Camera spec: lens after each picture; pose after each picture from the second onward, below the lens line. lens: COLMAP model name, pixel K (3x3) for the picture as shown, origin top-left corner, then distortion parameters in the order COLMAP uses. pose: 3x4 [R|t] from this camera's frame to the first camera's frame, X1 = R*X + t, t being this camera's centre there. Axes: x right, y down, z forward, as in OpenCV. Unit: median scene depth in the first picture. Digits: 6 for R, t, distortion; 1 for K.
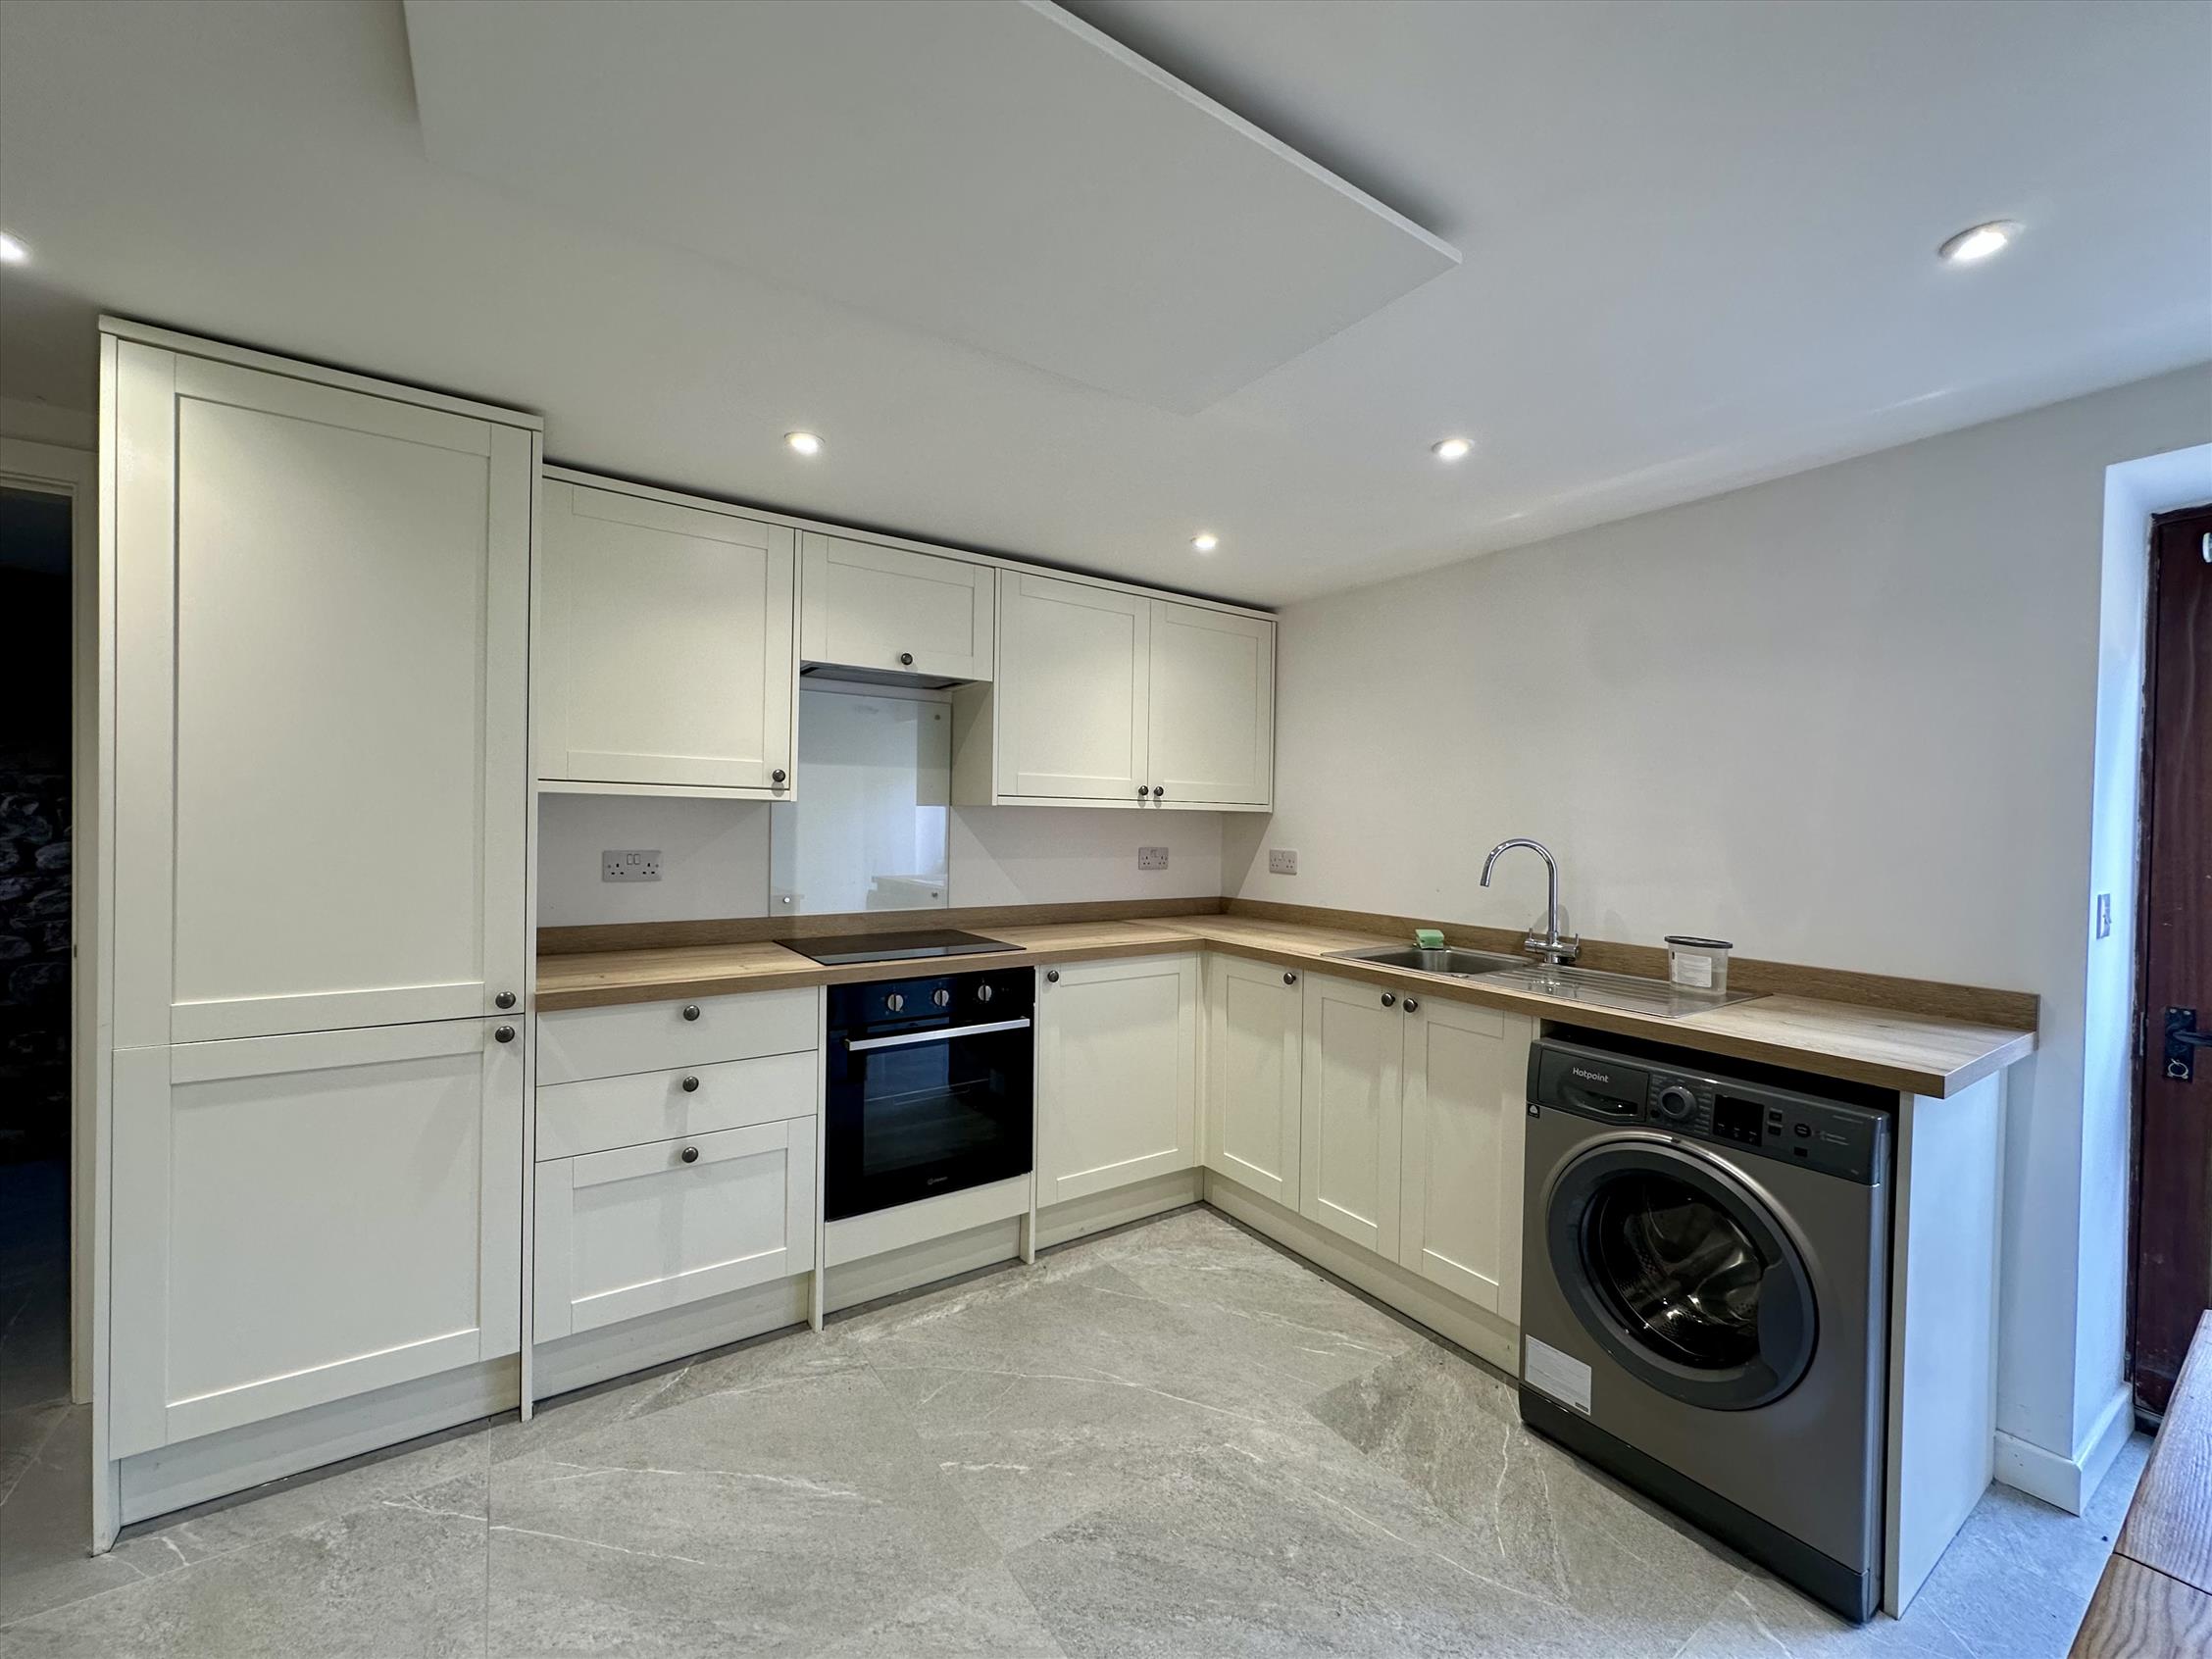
lens RADIAL K [[880.5, 0, 1106.0], [0, 880.5, 829.5], [0, 0, 1]] dist [-0.011106, 0.000296]
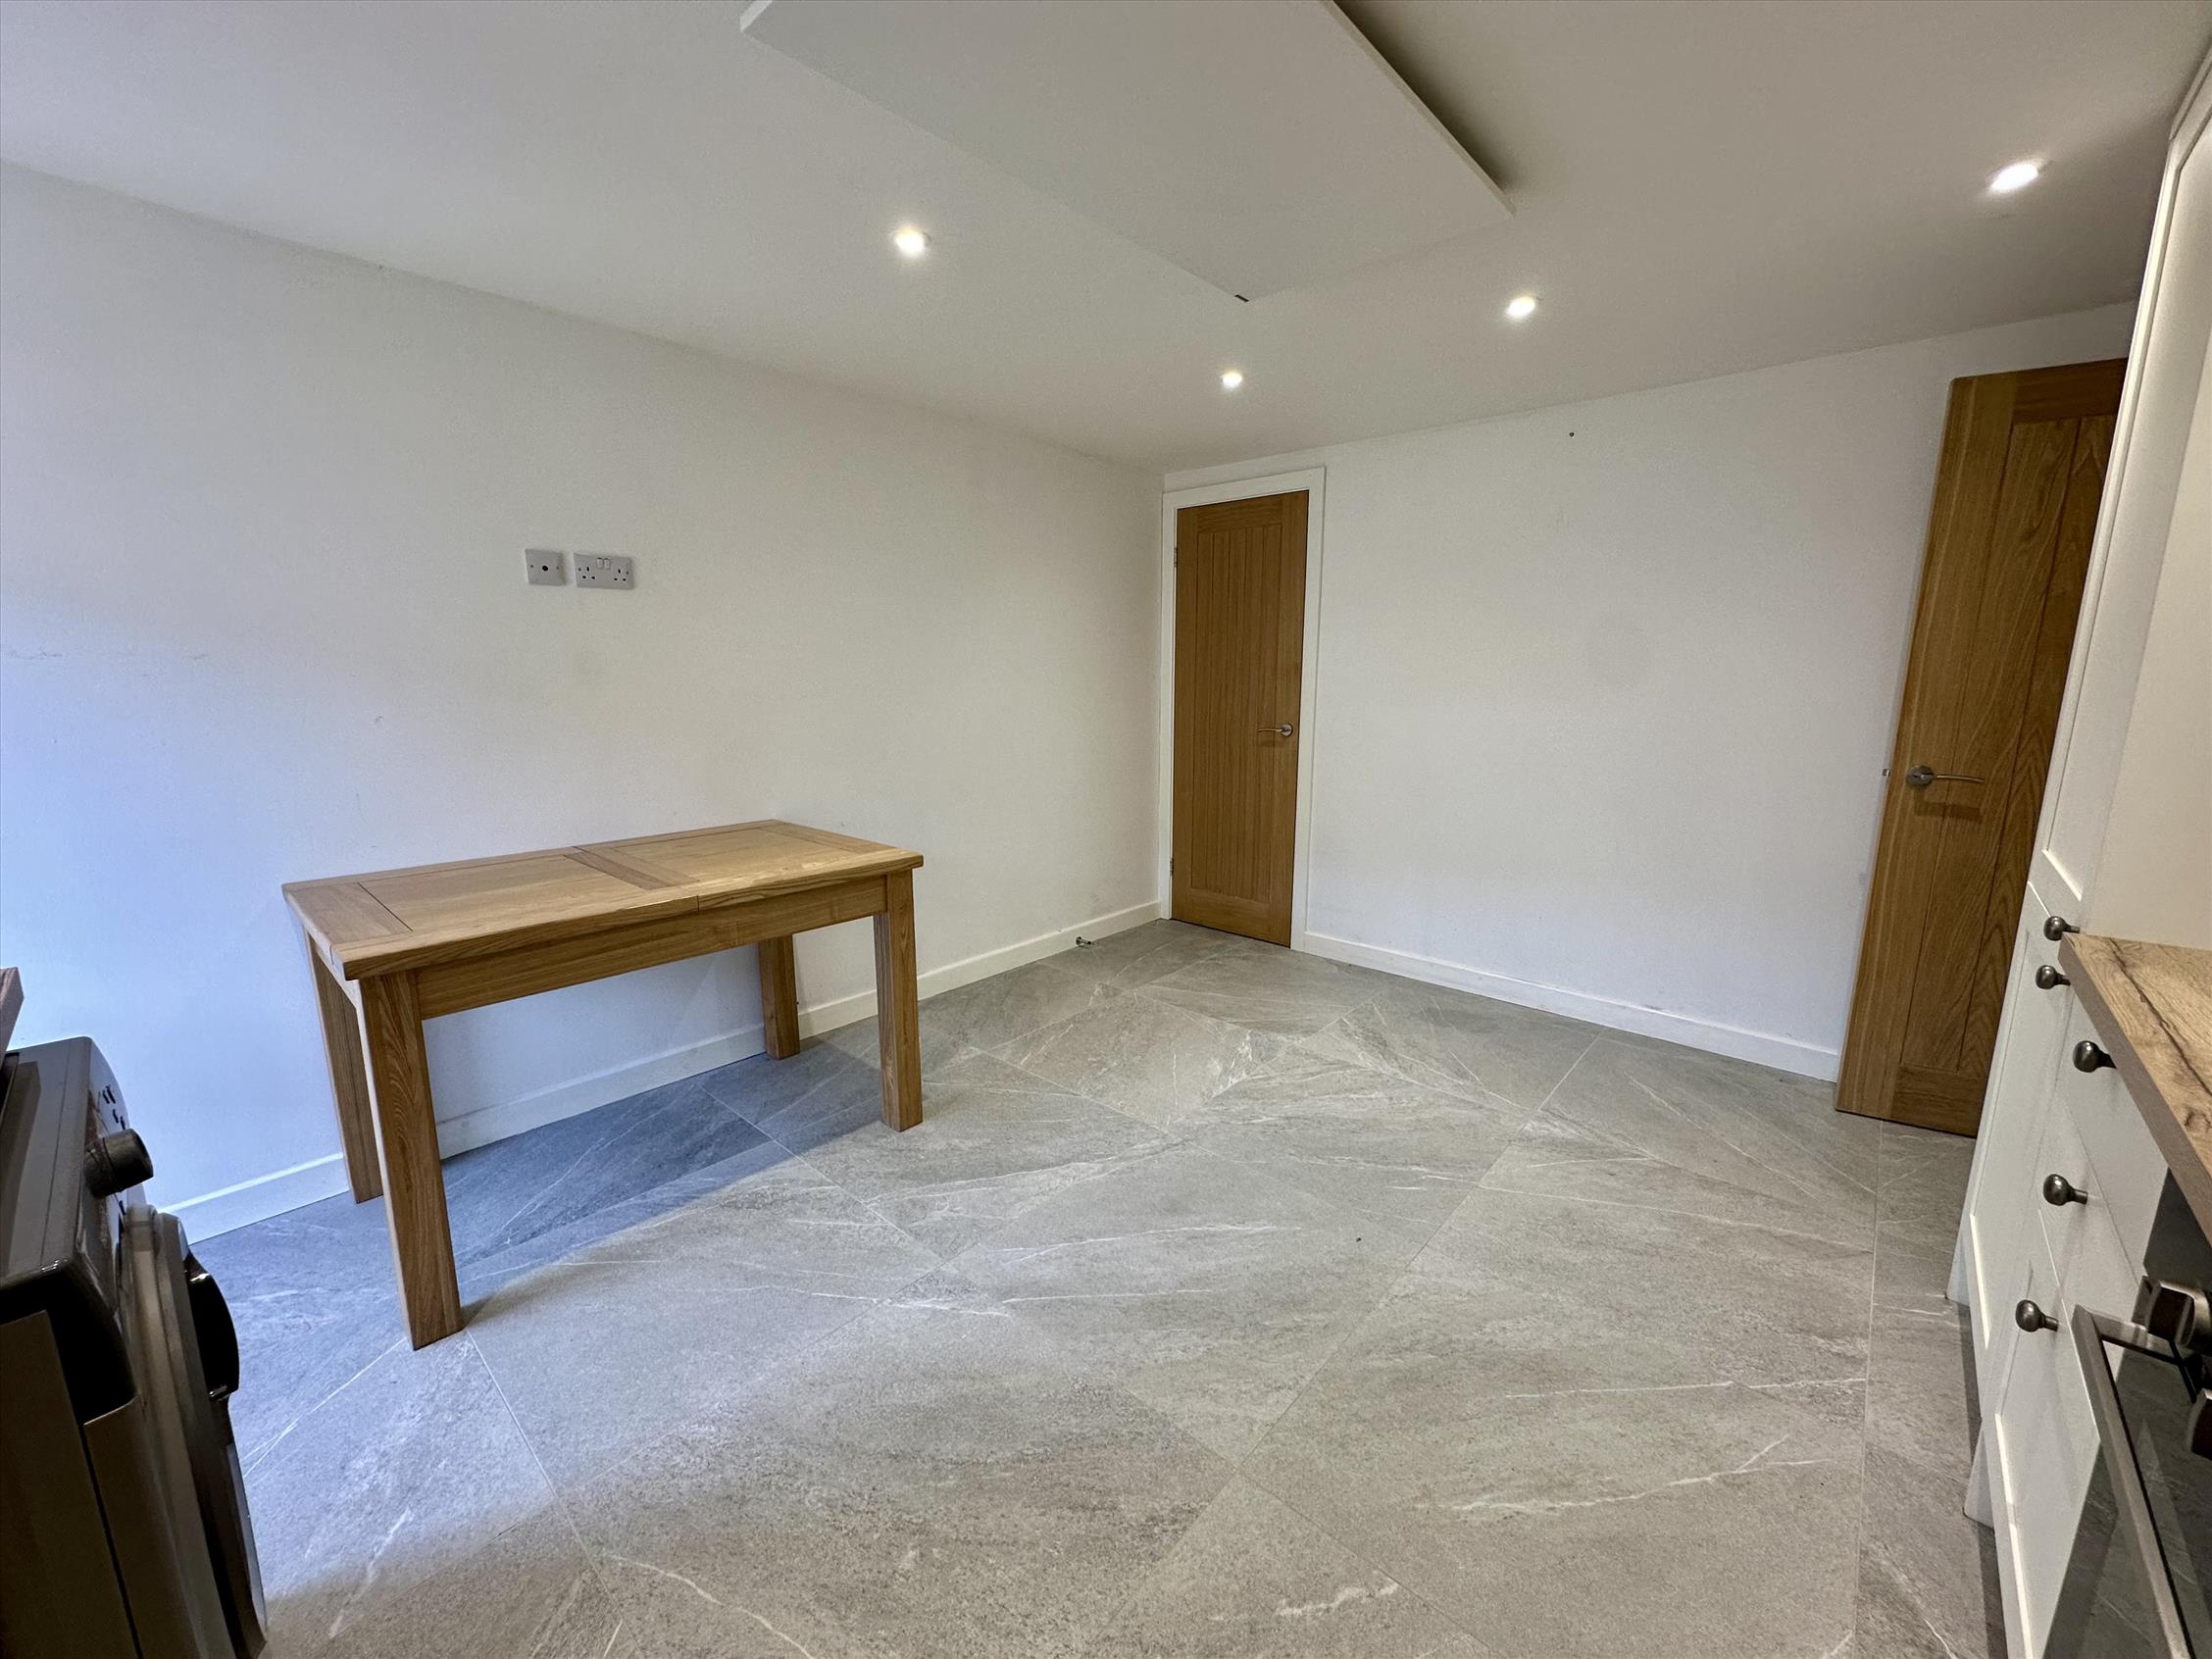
lens RADIAL K [[880.5, 0, 1106.0], [0, 880.5, 829.5], [0, 0, 1]] dist [-0.011106, 0.000296]
pose [[-0.971555, 0.026966, -0.235272, 0.213694], [-0.018232, 0.982030, 0.187843, 0.010137], [0.236110, 0.186789, -0.953605, 1.736145]]
